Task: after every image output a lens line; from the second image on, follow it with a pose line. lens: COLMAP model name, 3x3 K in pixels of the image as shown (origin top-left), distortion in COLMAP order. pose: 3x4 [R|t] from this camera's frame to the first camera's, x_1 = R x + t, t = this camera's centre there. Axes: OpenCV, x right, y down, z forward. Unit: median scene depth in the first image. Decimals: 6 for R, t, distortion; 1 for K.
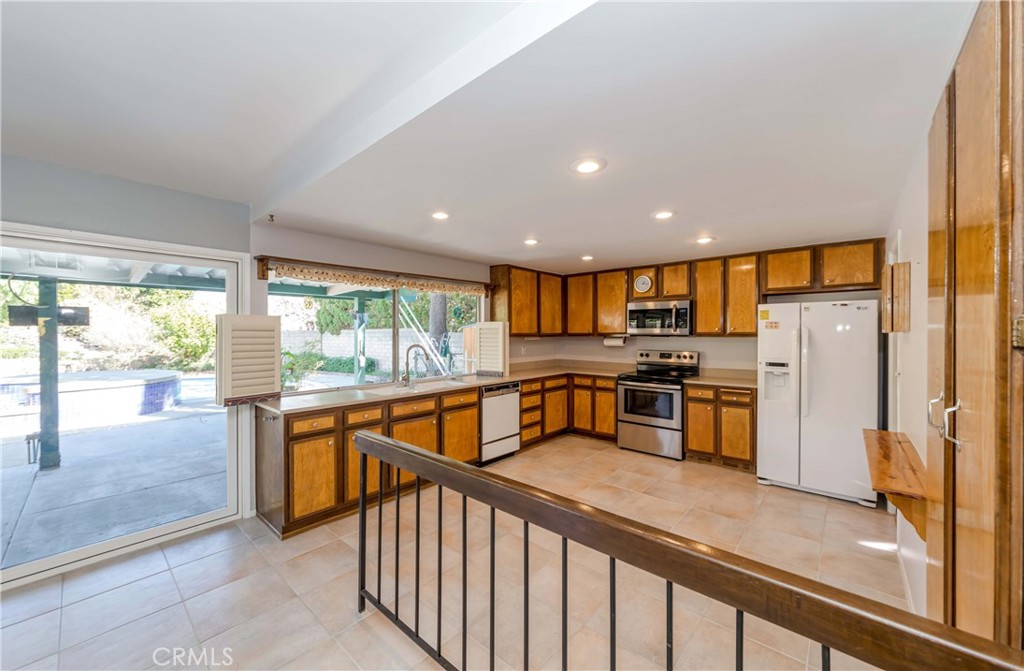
lens RADIAL K [[386.7, 0, 517.8], [0, 386.7, 335.0], [0, 0, 1]] dist [-0.000317, 0.000158]
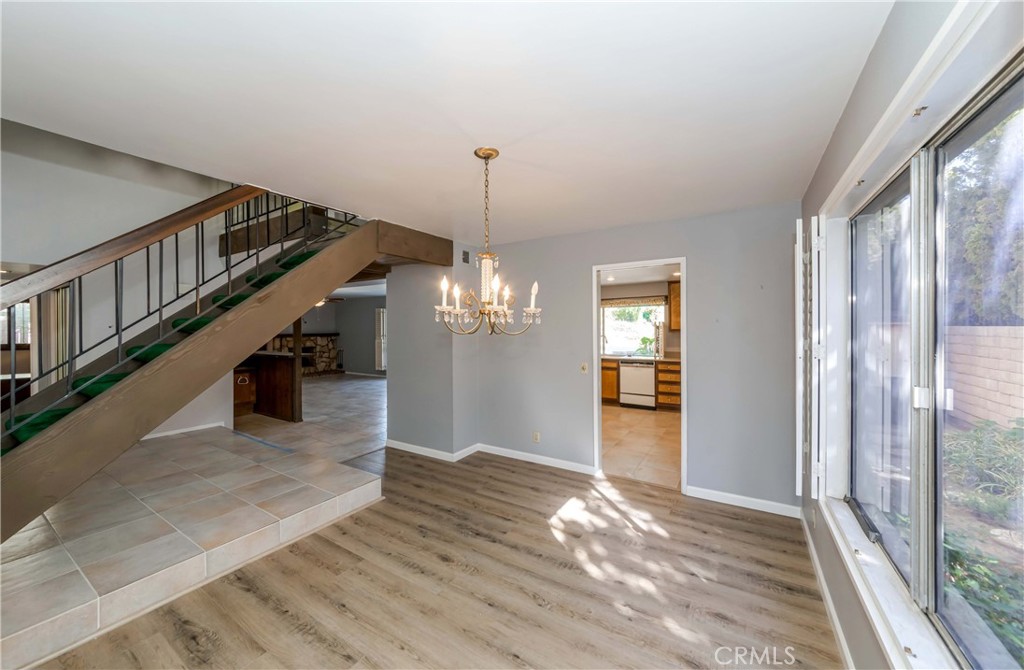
lens RADIAL K [[372.7, 0, 510.1], [0, 372.7, 333.3], [0, 0, 1]] dist [-0.002834, 0.000195]
pose [[0.152773, 0.004545, -0.988251, 1.309539], [-0.005985, 0.999975, 0.003674, 0.008618], [0.988243, 0.005354, 0.152796, 0.213855]]
